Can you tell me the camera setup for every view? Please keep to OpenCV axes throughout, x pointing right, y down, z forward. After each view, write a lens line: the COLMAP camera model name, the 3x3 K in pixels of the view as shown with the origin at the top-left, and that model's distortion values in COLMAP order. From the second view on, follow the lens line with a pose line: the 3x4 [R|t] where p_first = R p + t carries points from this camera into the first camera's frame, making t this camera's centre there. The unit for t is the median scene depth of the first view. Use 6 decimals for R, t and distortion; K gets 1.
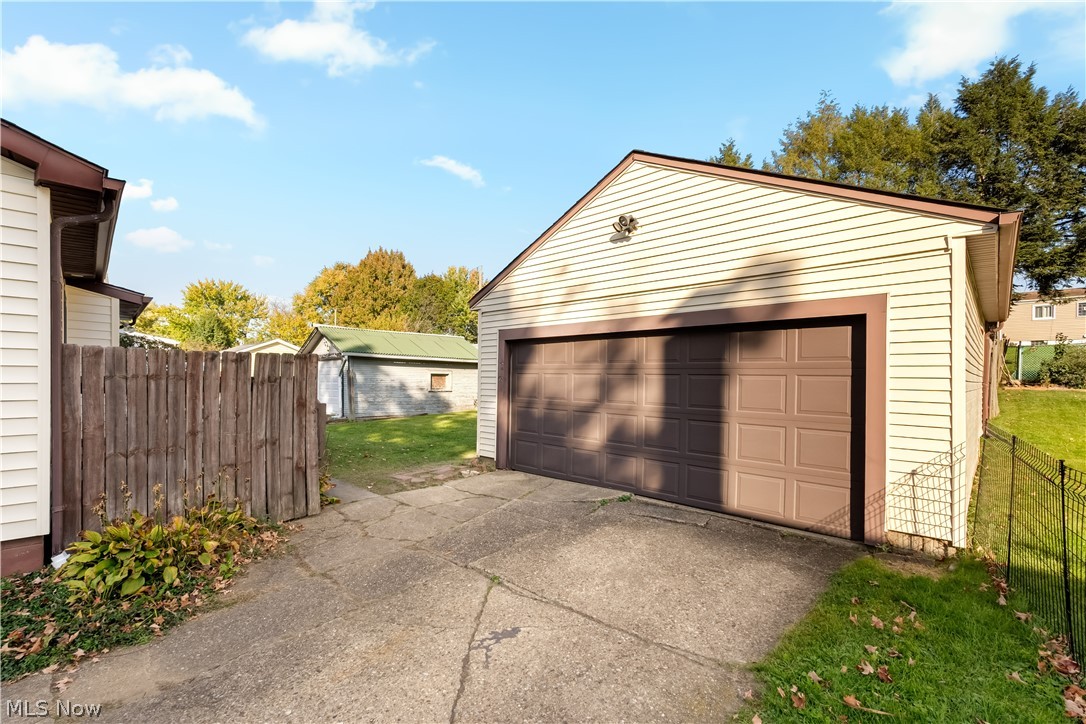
lens RADIAL K [[507.1, 0, 545.8], [0, 507.1, 388.9], [0, 0, 1]] dist [0.000539, 0.000024]
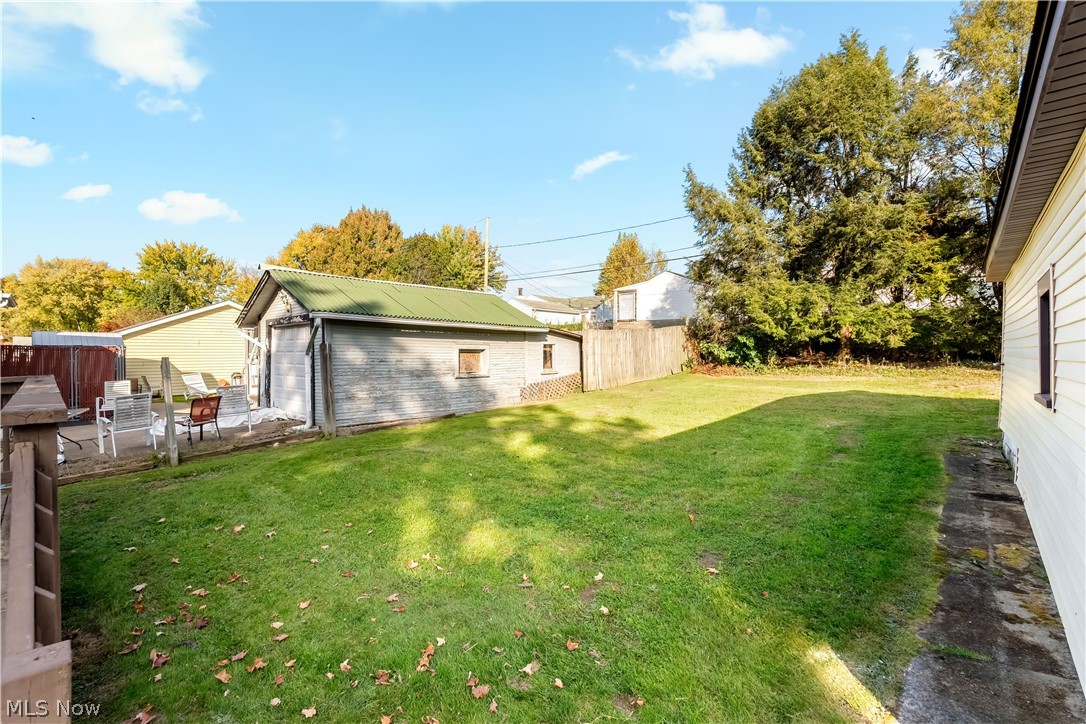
lens RADIAL K [[476.7, 0, 543.0], [0, 476.7, 362.0], [0, 0, 1]] dist [-0.001168, -0.000242]
pose [[0.998733, -0.004650, 0.050116, -0.057808], [0.004309, 0.999967, 0.006915, -0.006624], [-0.050147, -0.006690, 0.998719, 0.154653]]
